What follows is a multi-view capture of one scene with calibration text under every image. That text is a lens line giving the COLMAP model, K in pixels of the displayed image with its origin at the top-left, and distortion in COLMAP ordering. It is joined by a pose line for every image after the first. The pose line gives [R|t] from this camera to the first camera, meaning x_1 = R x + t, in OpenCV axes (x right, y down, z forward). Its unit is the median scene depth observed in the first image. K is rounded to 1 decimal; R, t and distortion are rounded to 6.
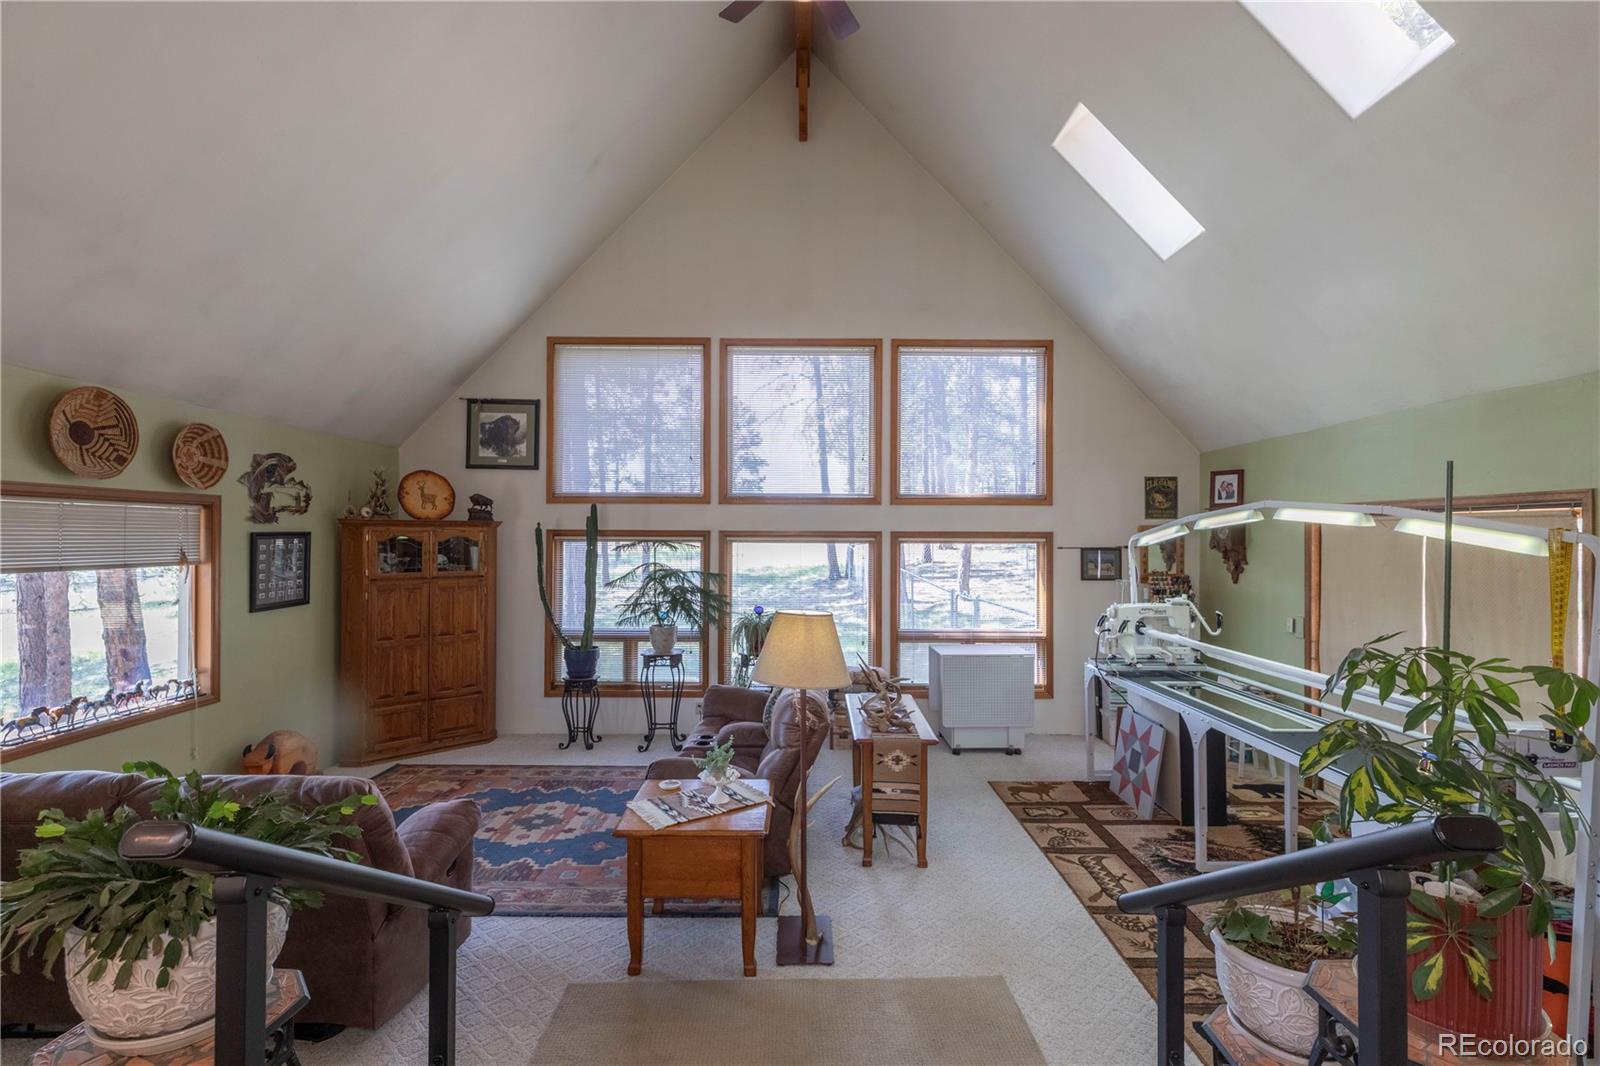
lens RADIAL K [[726.3, 0, 809.2], [0, 726.3, 529.2], [0, 0, 1]] dist [0.009941, -0.002861]
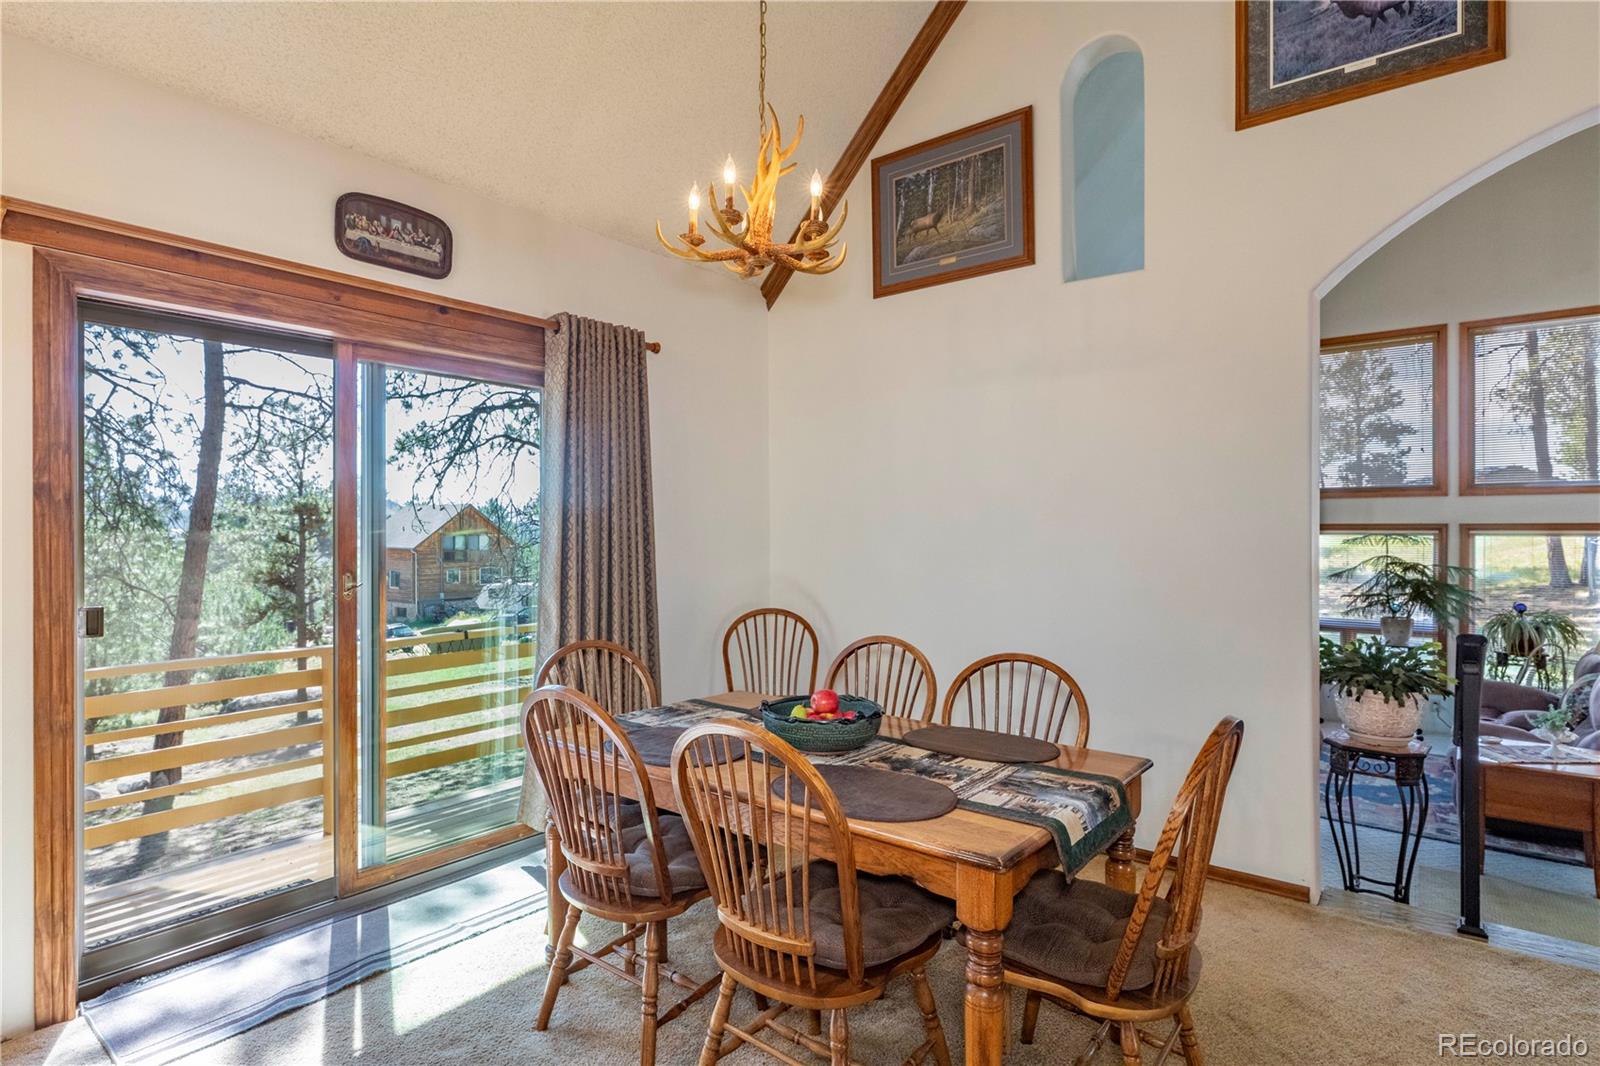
lens RADIAL K [[826.2, 0, 801.7], [0, 826.2, 531.8], [0, 0, 1]] dist [-0.004714, 0.002490]
pose [[0.776302, -0.003726, -0.630350, -0.122082], [0.011045, 0.999909, 0.007692, -0.005403], [0.630264, -0.012933, 0.776273, -0.424037]]
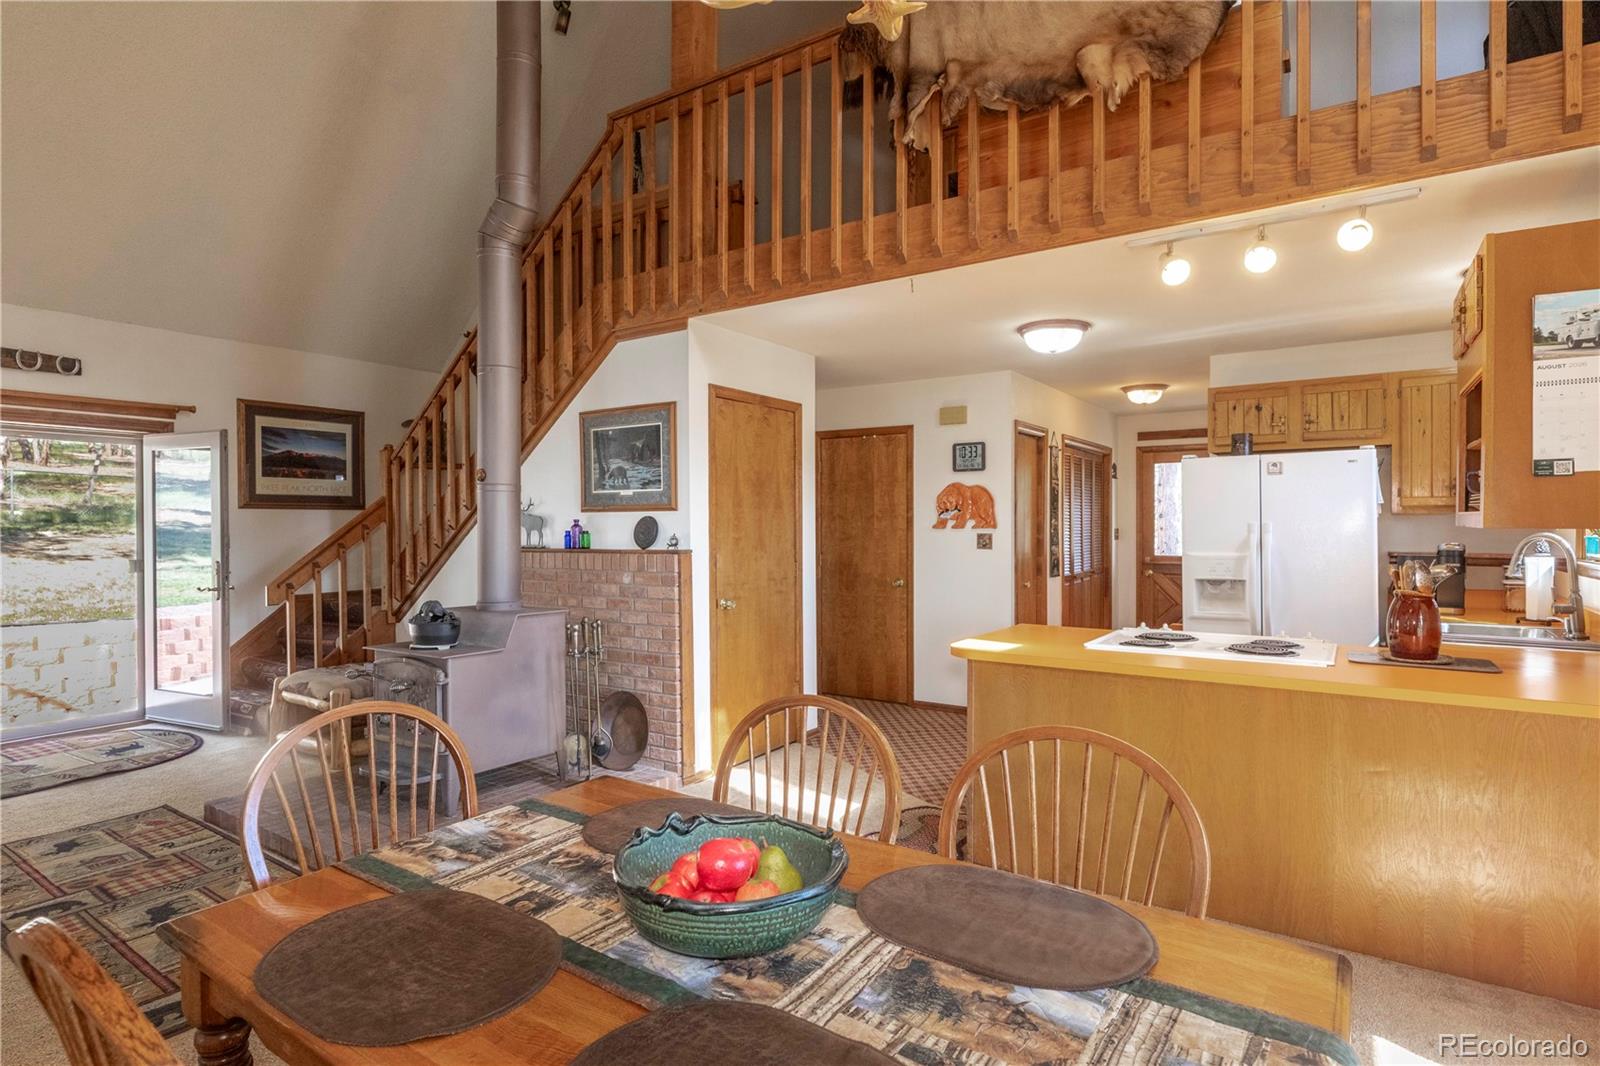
lens RADIAL K [[826.2, 0, 801.0], [0, 826.2, 522.2], [0, 0, 1]] dist [-0.004714, 0.002490]
pose [[-0.821914, 0.000258, 0.569611, -0.474537], [-0.006773, 0.999925, -0.010226, -0.001786], [-0.569571, -0.012263, -0.821850, 0.020648]]
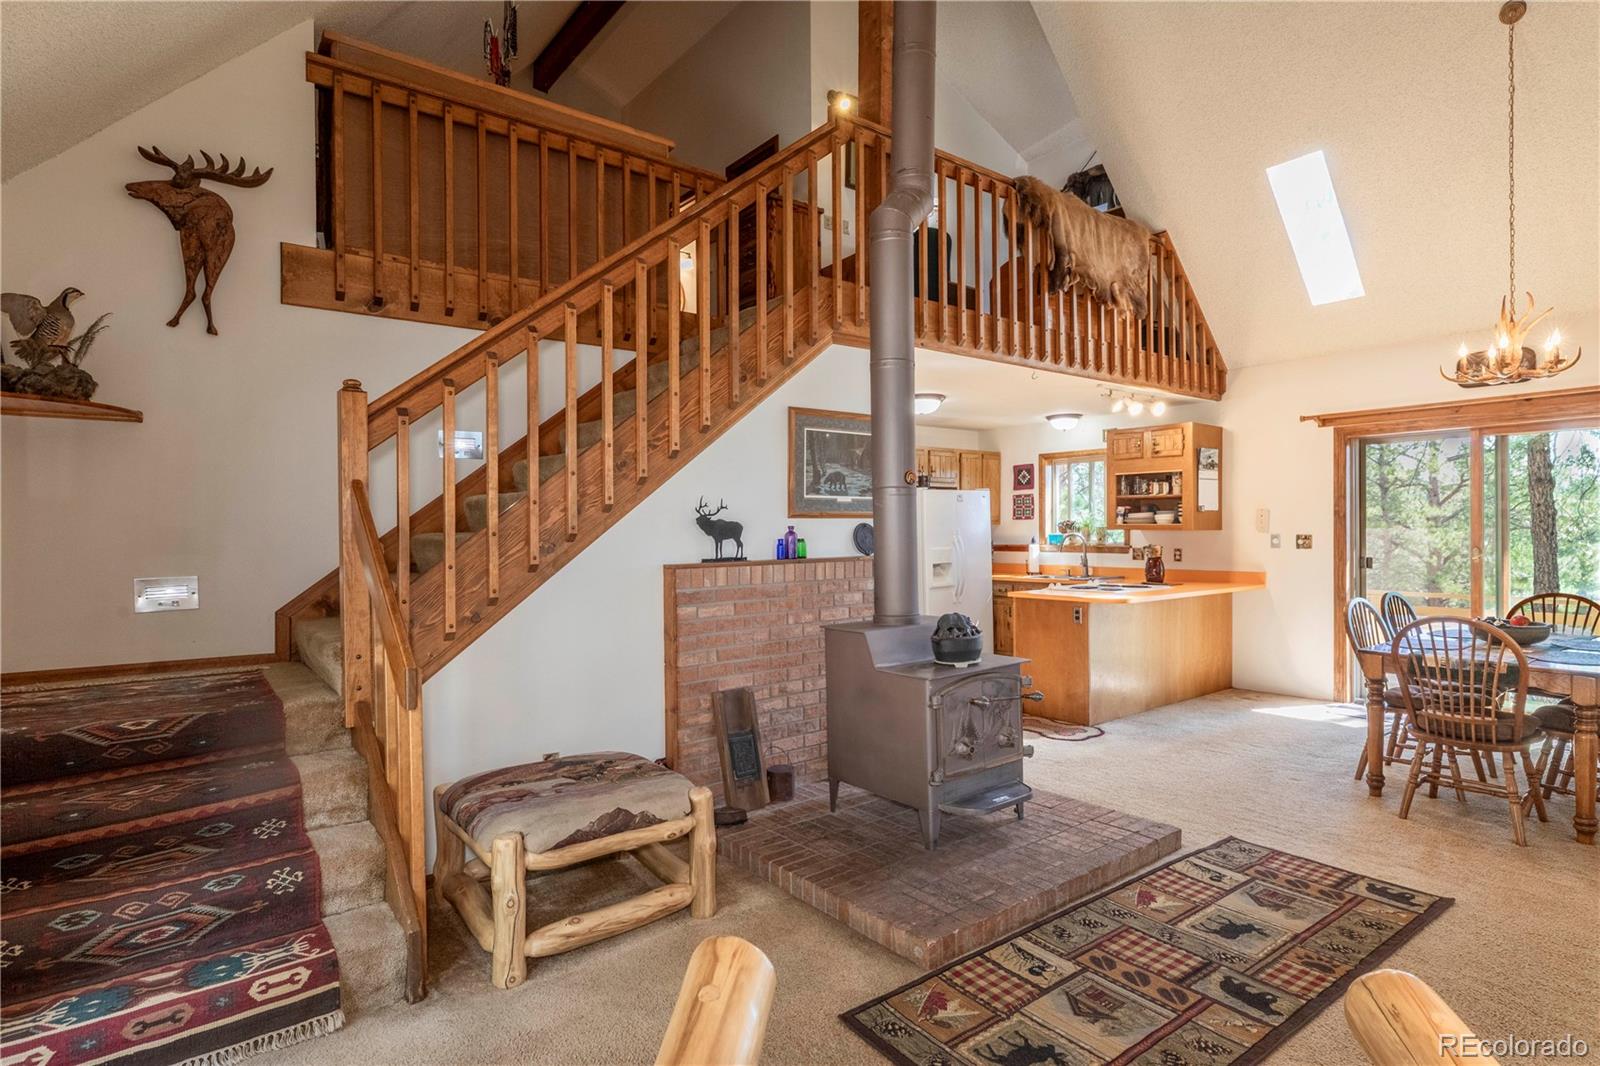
lens RADIAL K [[826.2, 0, 807.3], [0, 826.2, 529.6], [0, 0, 1]] dist [-0.004714, 0.002490]
pose [[-0.797031, 0.003214, -0.603930, 0.525793], [0.011880, 0.999876, -0.010356, -0.000692], [0.603821, -0.015429, -0.796970, 0.062298]]
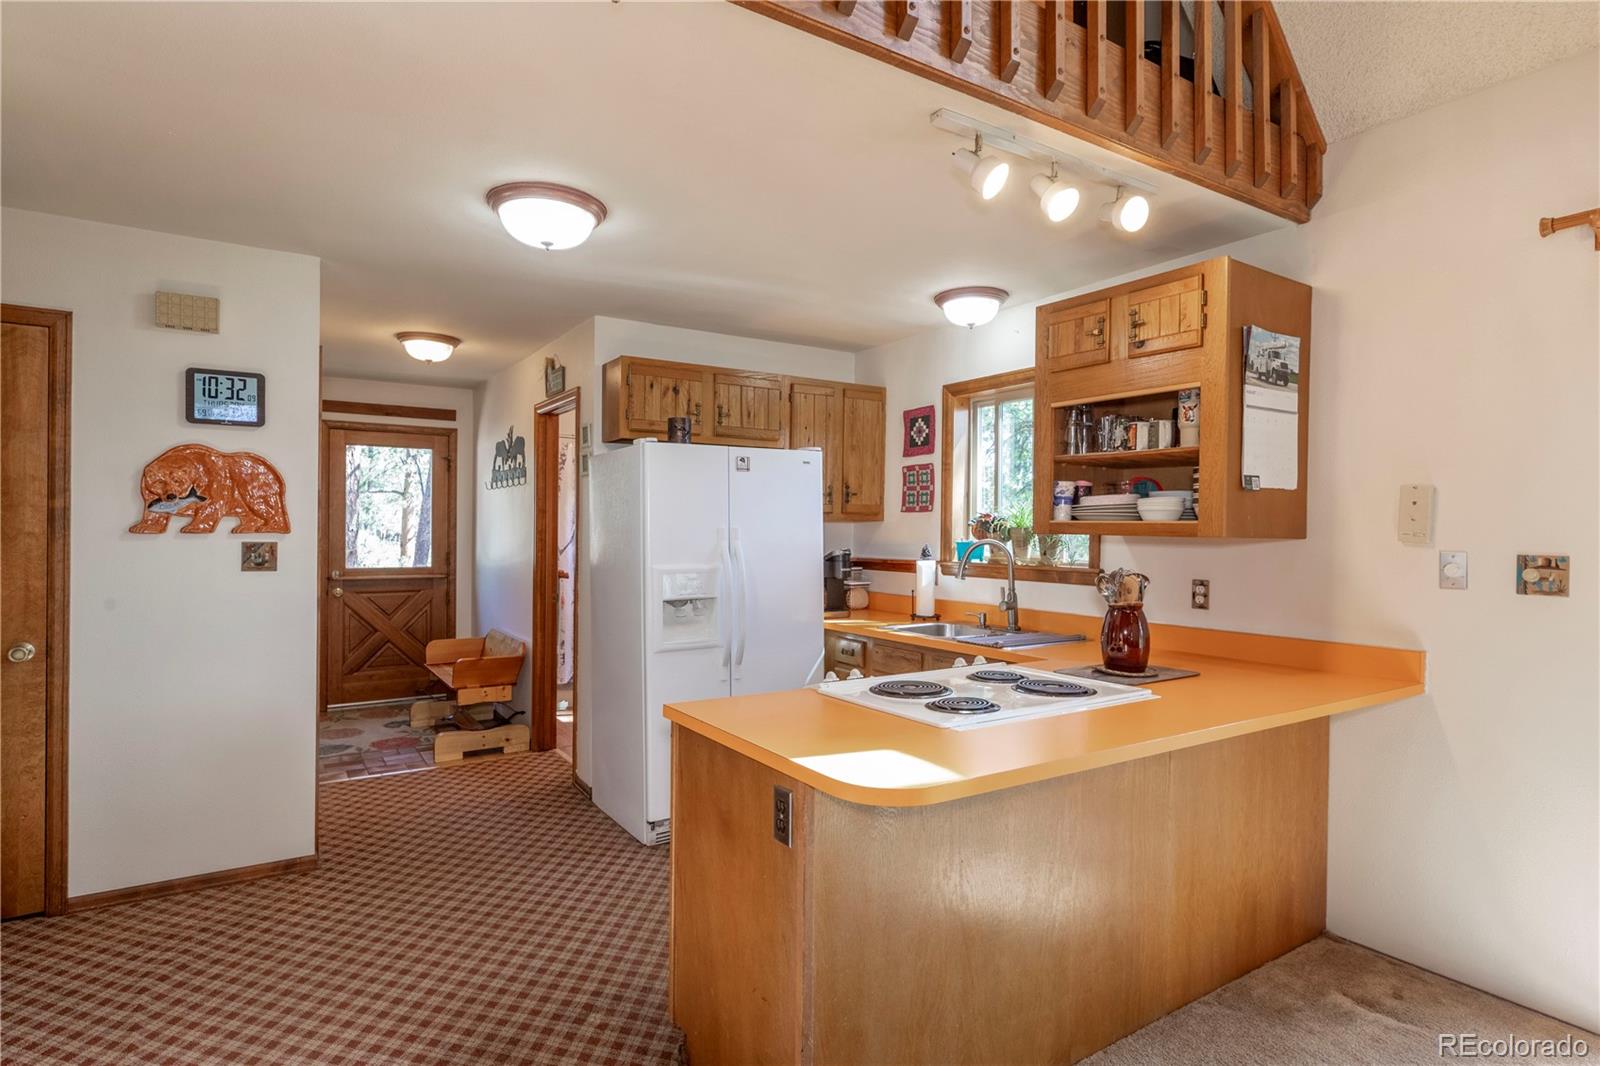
lens RADIAL K [[826.2, 0, 813.5], [0, 826.2, 530.0], [0, 0, 1]] dist [-0.004714, 0.002490]
pose [[-0.842727, -0.008250, -0.538277, -0.126183], [-0.004128, 0.999952, -0.008864, -0.004550], [0.538325, -0.005248, -0.842721, -0.253749]]
